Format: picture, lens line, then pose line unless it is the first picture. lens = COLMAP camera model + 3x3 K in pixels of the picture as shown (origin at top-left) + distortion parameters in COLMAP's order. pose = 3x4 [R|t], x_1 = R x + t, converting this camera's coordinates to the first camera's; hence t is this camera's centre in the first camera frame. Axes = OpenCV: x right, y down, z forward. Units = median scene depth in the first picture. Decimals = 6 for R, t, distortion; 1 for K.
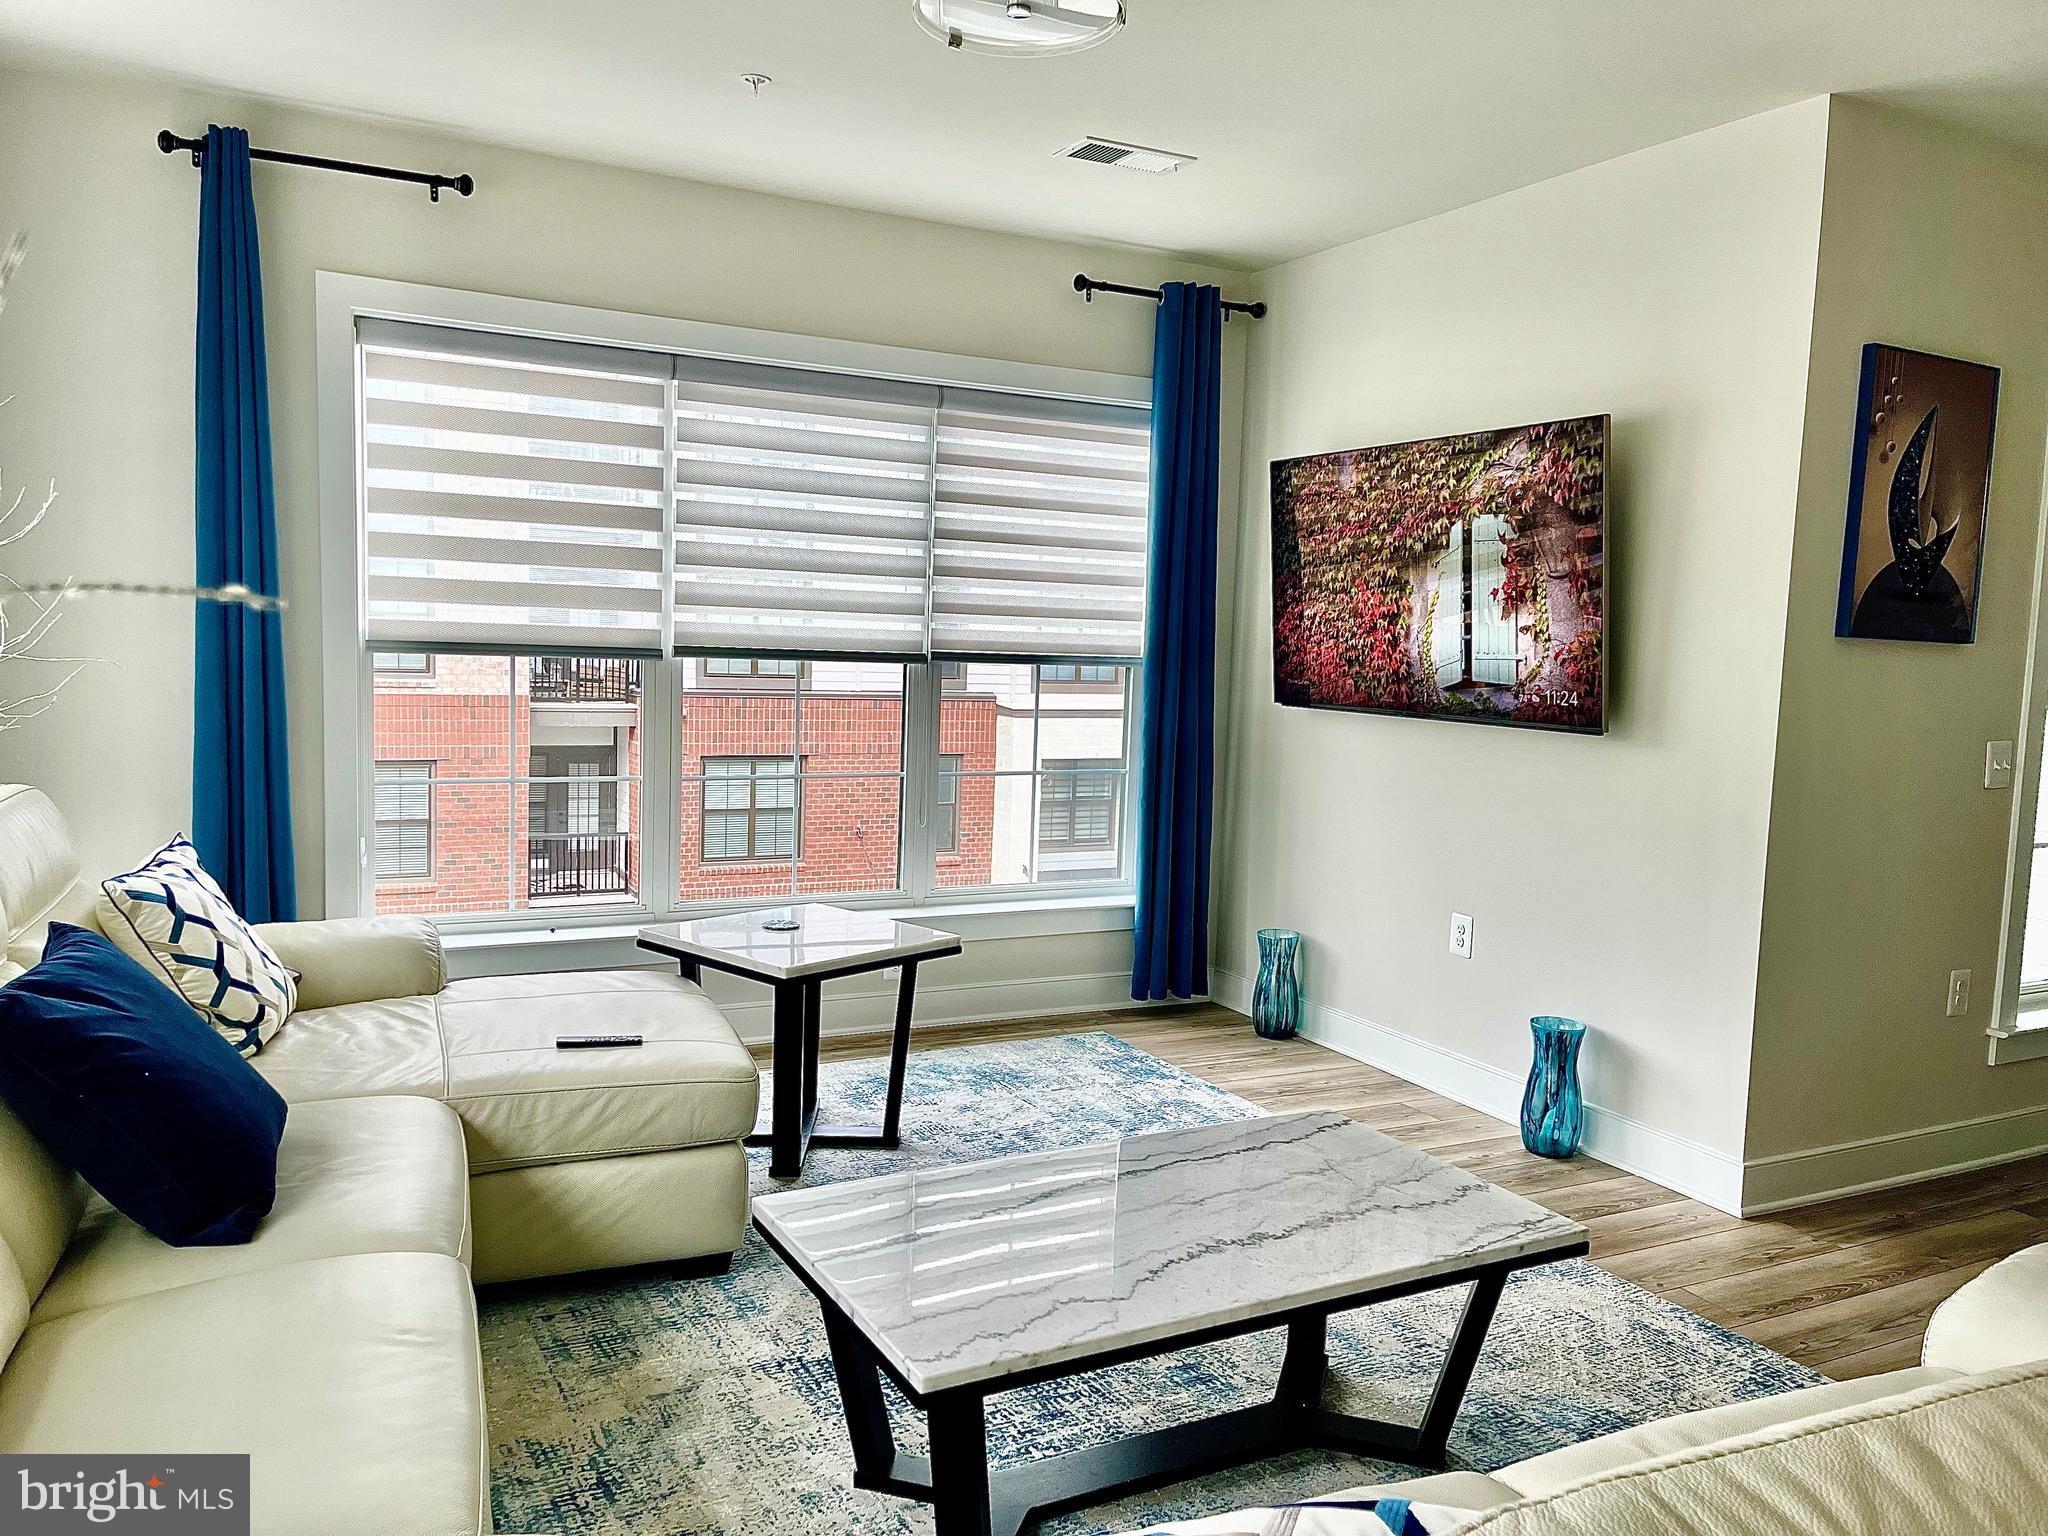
lens RADIAL K [[1535.5, 0, 1024.0], [0, 1535.5, 768.0], [0, 0, 1]] dist [0.122248, -0.171272]
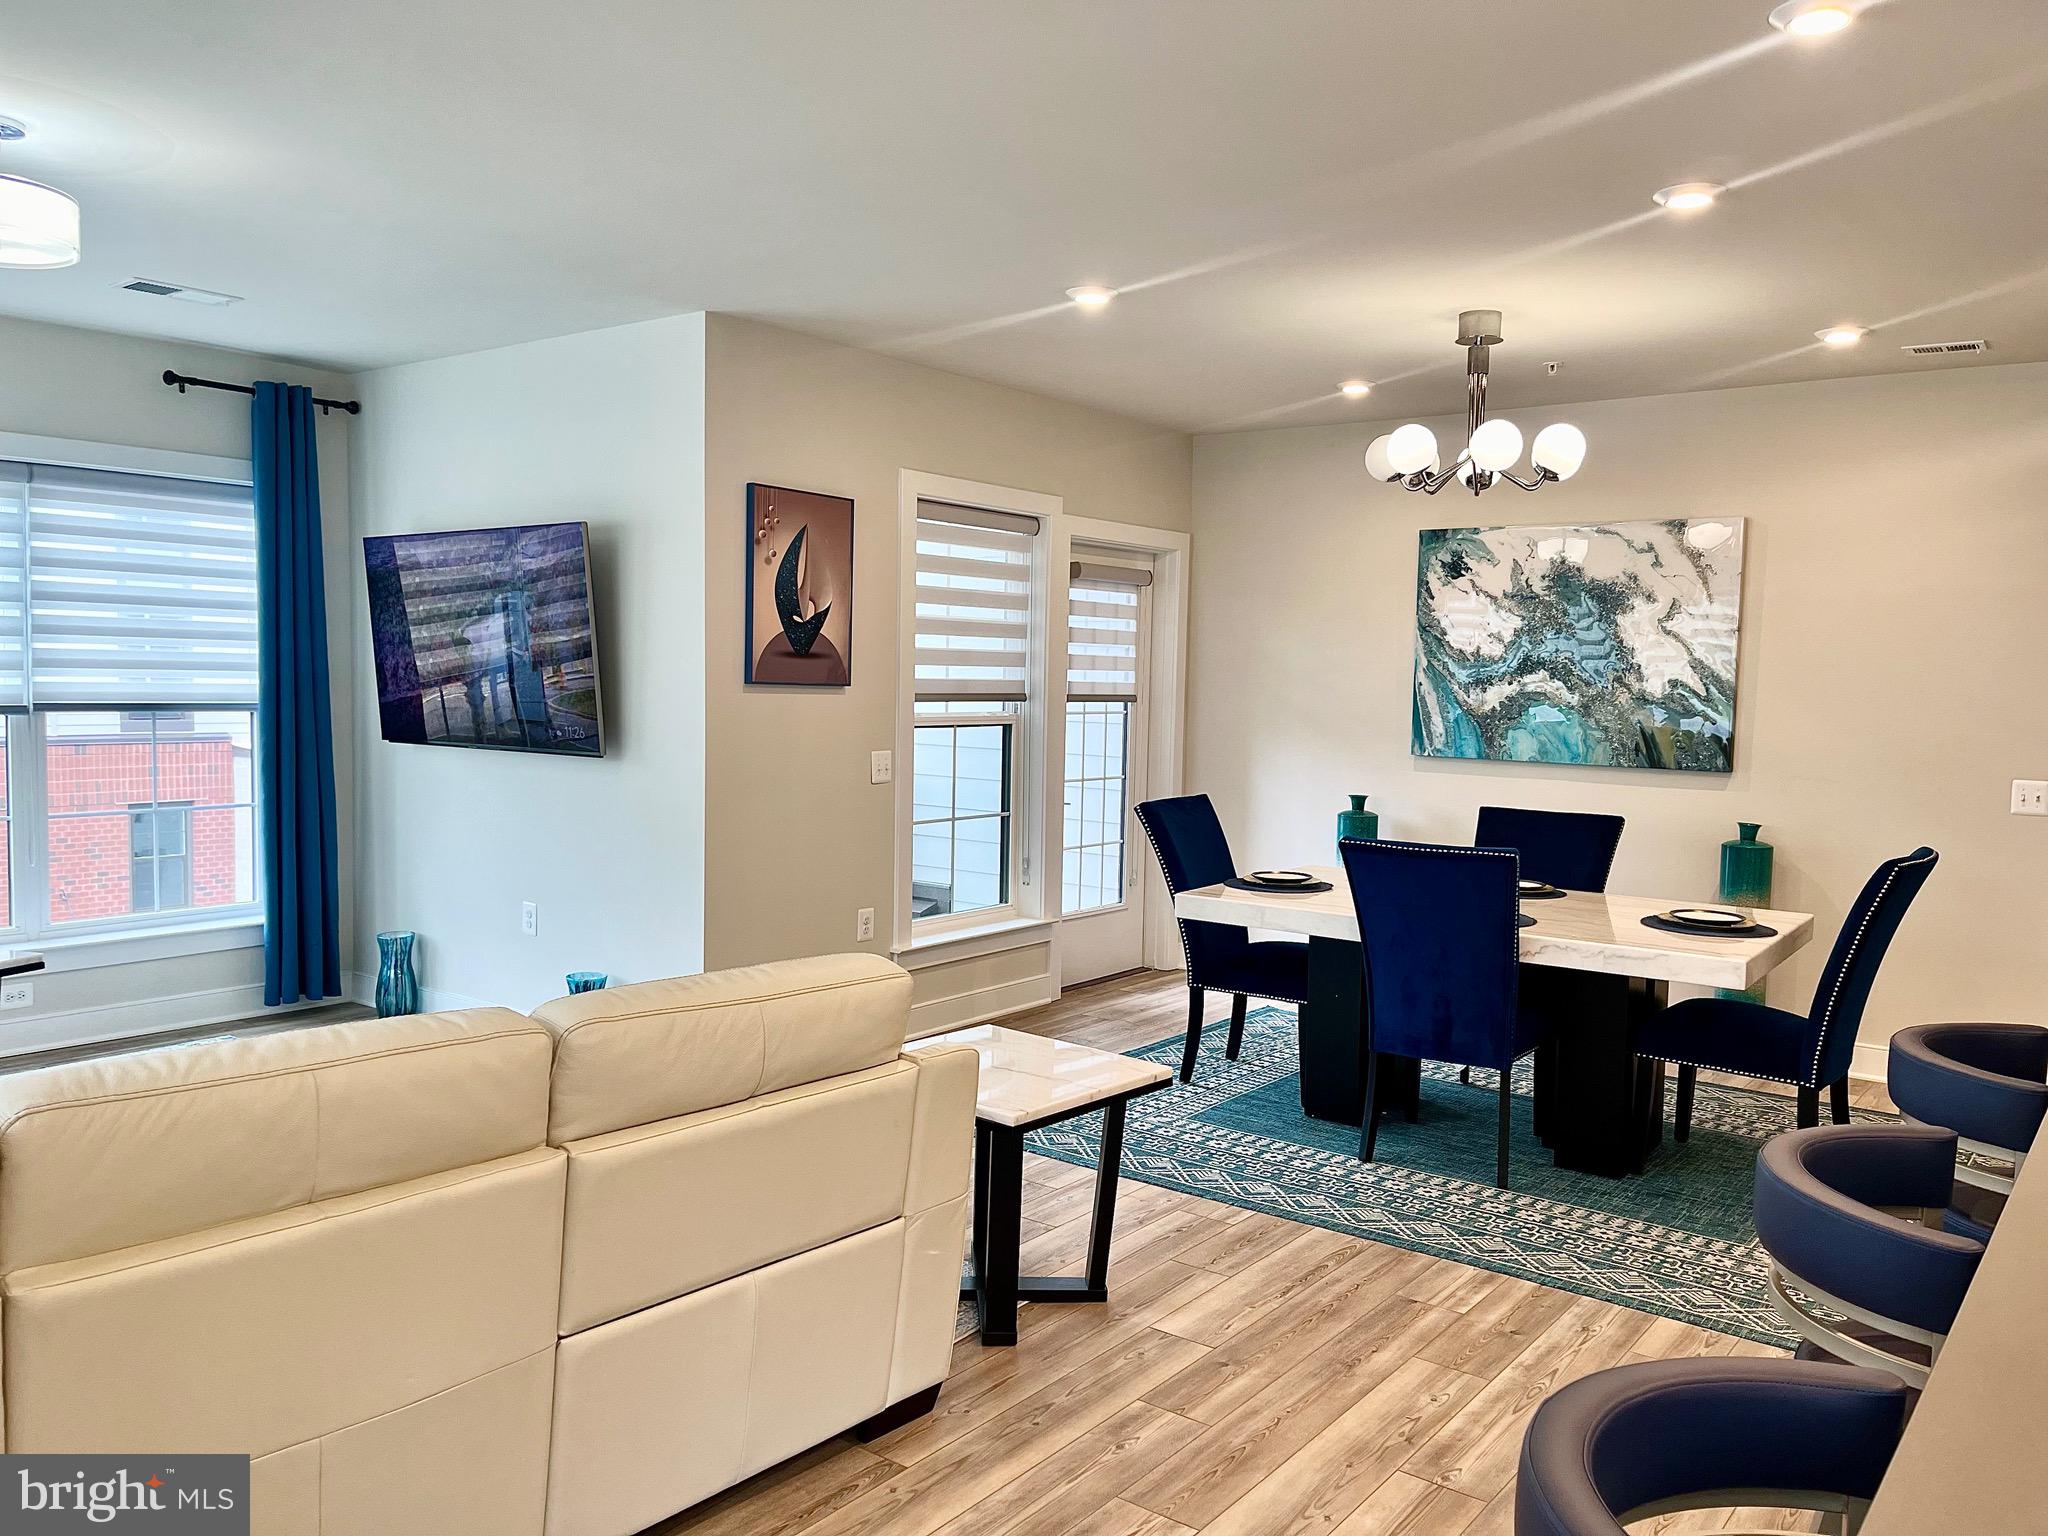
lens RADIAL K [[1535.5, 0, 1024.0], [0, 1535.5, 768.0], [0, 0, 1]] dist [0.122248, -0.171272]
pose [[0.910267, -0.043145, 0.411767, 0.118531], [0.050366, 0.998708, -0.006696, 0.012442], [-0.410947, 0.026834, 0.911264, -0.294309]]
